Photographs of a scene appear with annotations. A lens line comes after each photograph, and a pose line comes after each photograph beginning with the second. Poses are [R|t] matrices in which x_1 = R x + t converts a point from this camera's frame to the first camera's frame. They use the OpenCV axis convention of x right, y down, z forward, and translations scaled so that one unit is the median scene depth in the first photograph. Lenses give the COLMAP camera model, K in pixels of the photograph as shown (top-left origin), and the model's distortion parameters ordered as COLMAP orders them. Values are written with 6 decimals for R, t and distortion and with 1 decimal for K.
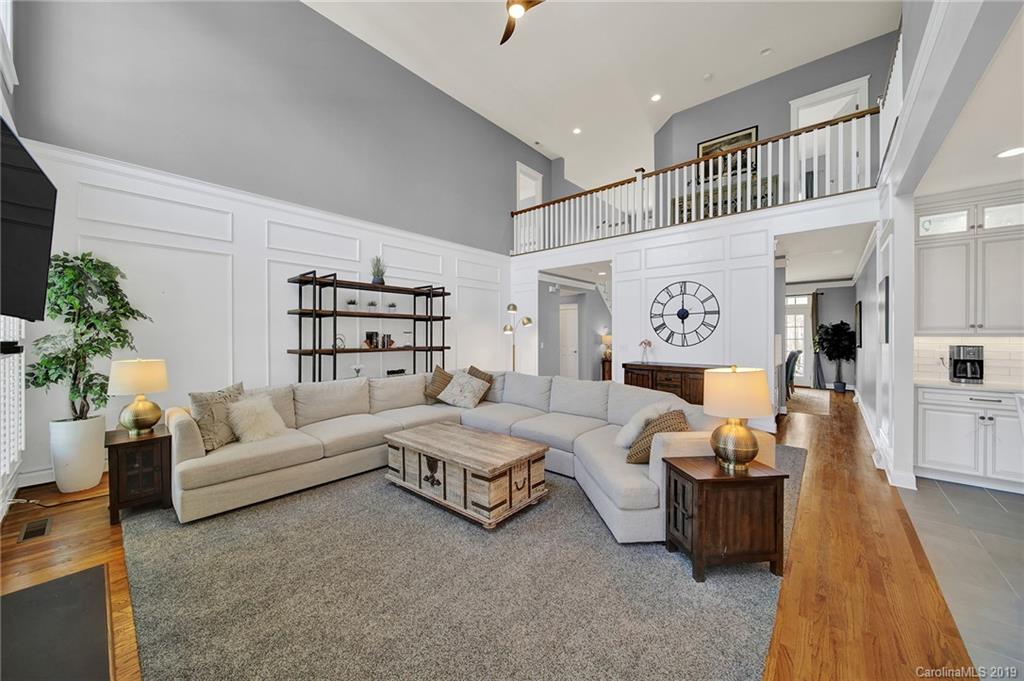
lens RADIAL K [[362.1, 0, 510.8], [0, 362.1, 339.1], [0, 0, 1]] dist [-0.009020, 0.000112]
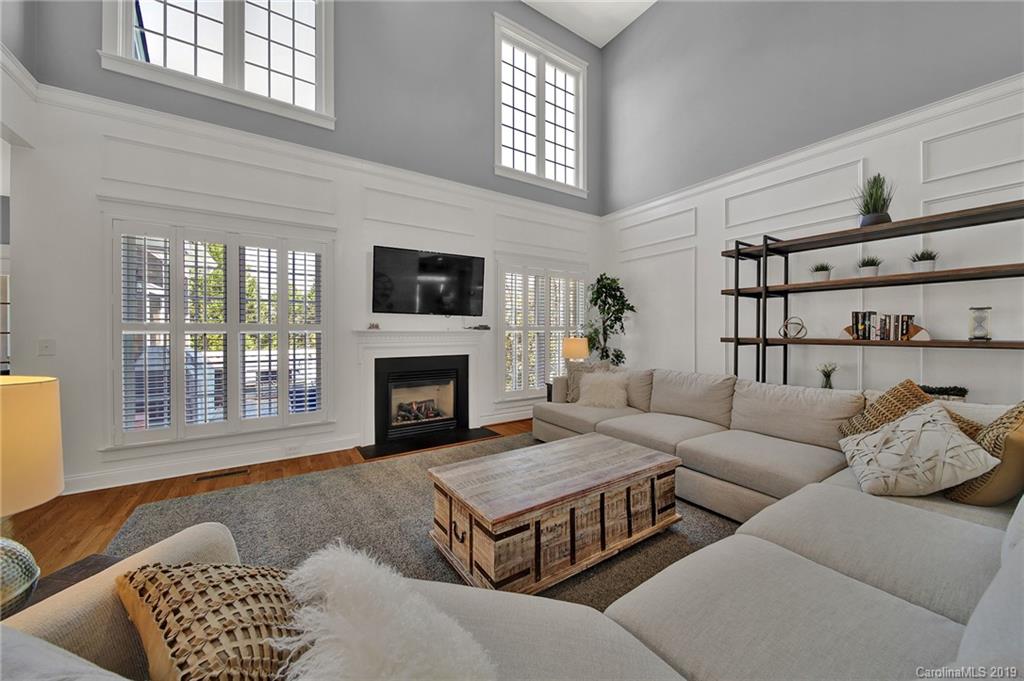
lens RADIAL K [[362.1, 0, 508.9], [0, 362.1, 324.8], [0, 0, 1]] dist [-0.009020, 0.000112]
pose [[-0.278057, -0.014313, -0.960458, 0.405457], [-0.007817, 0.999890, -0.012638, 0.015189], [0.960533, 0.003994, -0.278139, 0.794950]]
